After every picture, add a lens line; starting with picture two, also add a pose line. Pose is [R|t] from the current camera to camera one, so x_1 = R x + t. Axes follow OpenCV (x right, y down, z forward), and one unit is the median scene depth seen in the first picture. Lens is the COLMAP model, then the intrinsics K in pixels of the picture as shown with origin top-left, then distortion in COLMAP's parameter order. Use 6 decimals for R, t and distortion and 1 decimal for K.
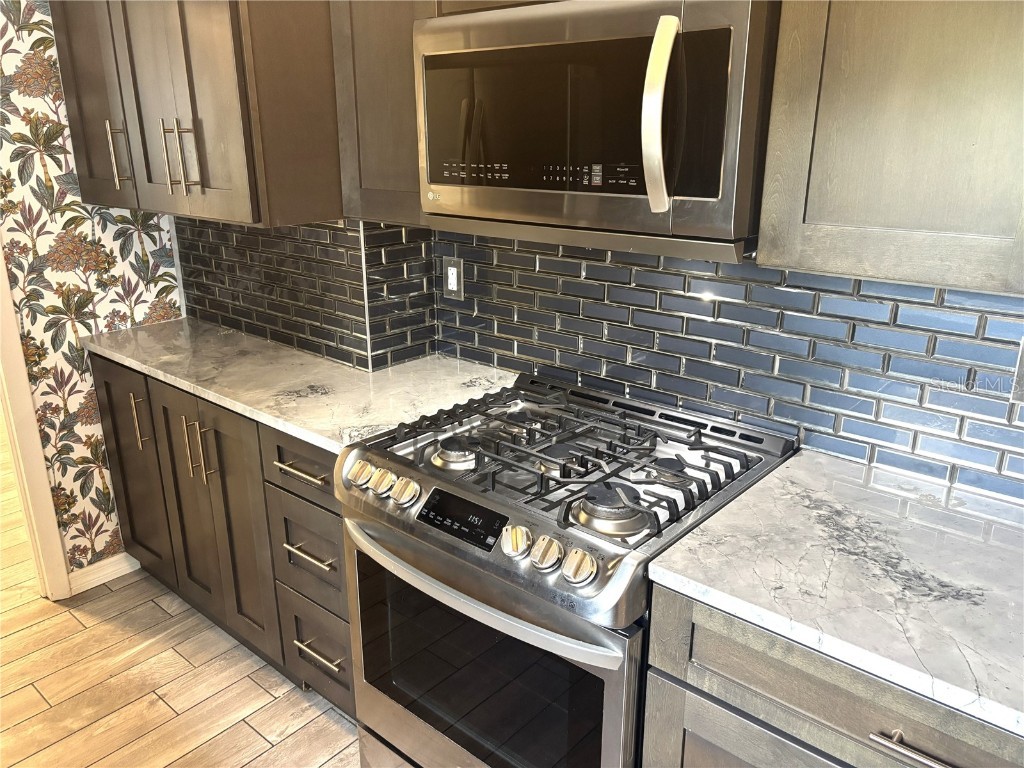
lens RADIAL K [[775.0, 0, 526.4], [0, 775.0, 381.3], [0, 0, 1]] dist [-0.000503, -0.003166]
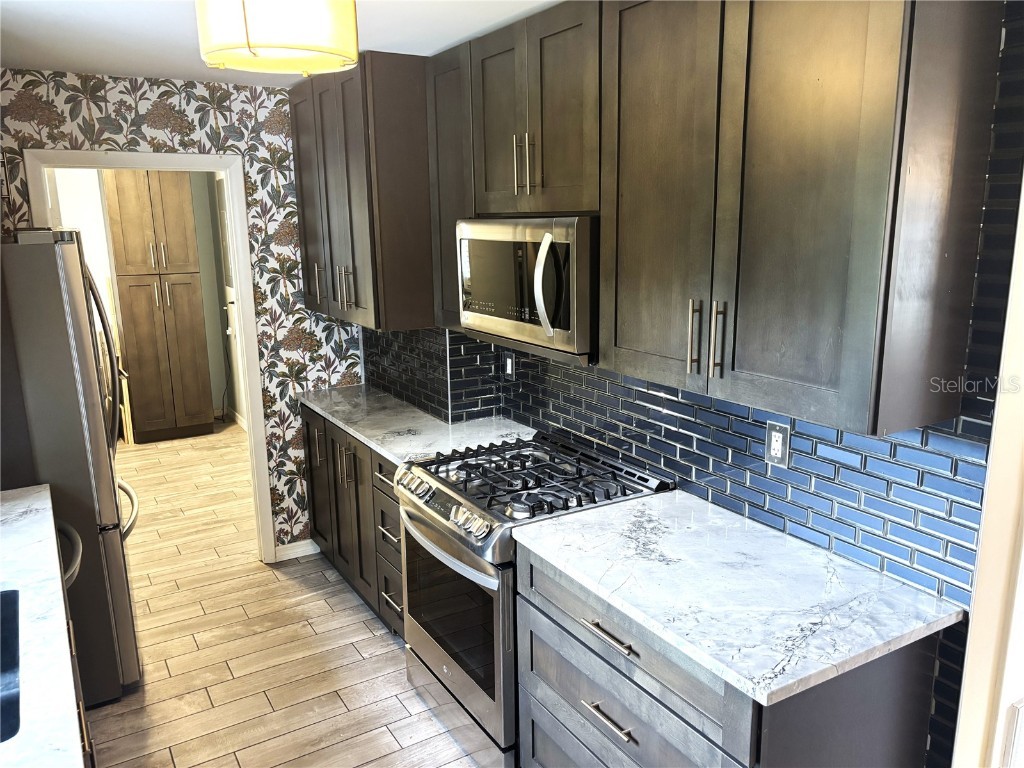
lens RADIAL K [[783.5, 0, 524.6], [0, 783.5, 384.9], [0, 0, 1]] dist [0.014271, -0.005069]
pose [[0.949434, 0.050175, -0.309933, 0.357868], [-0.080670, 0.992992, -0.086366, 0.027650], [0.303427, 0.107001, 0.946828, -0.368853]]
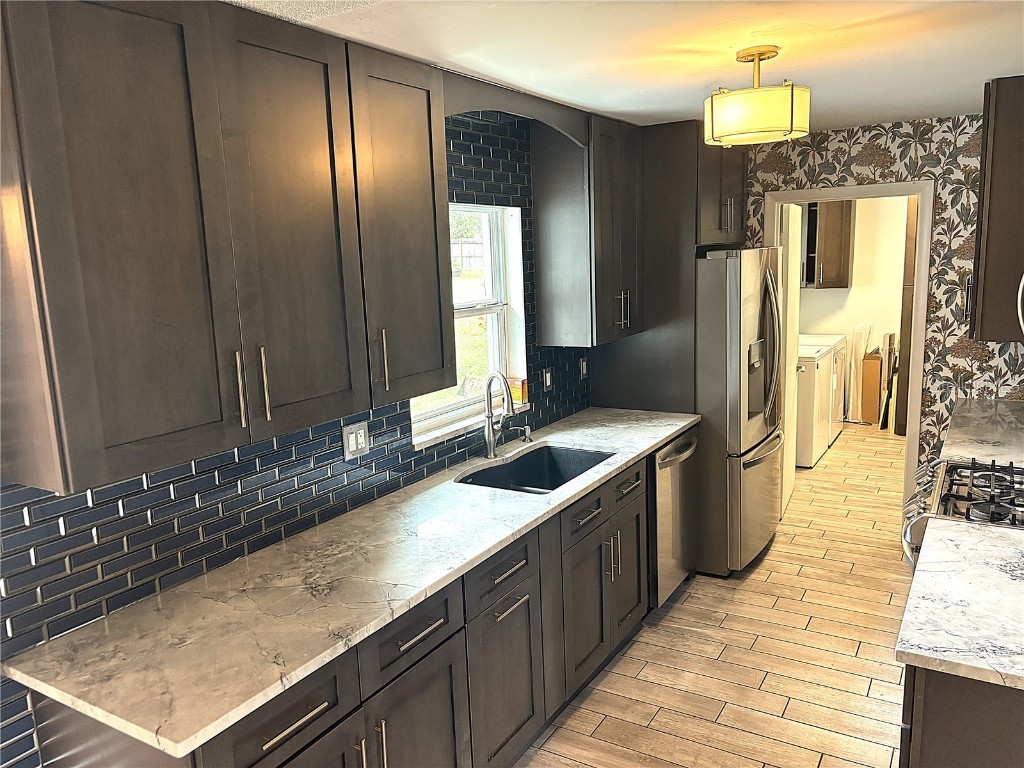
lens RADIAL K [[767.9, 0, 512.0], [0, 767.9, 384.0], [0, 0, 1]] dist [0.009706, 0.000662]
pose [[0.148982, 0.154555, -0.976687, 0.904422], [-0.269040, 0.956785, 0.110367, -0.010341], [0.951537, 0.246325, 0.184125, -0.224622]]
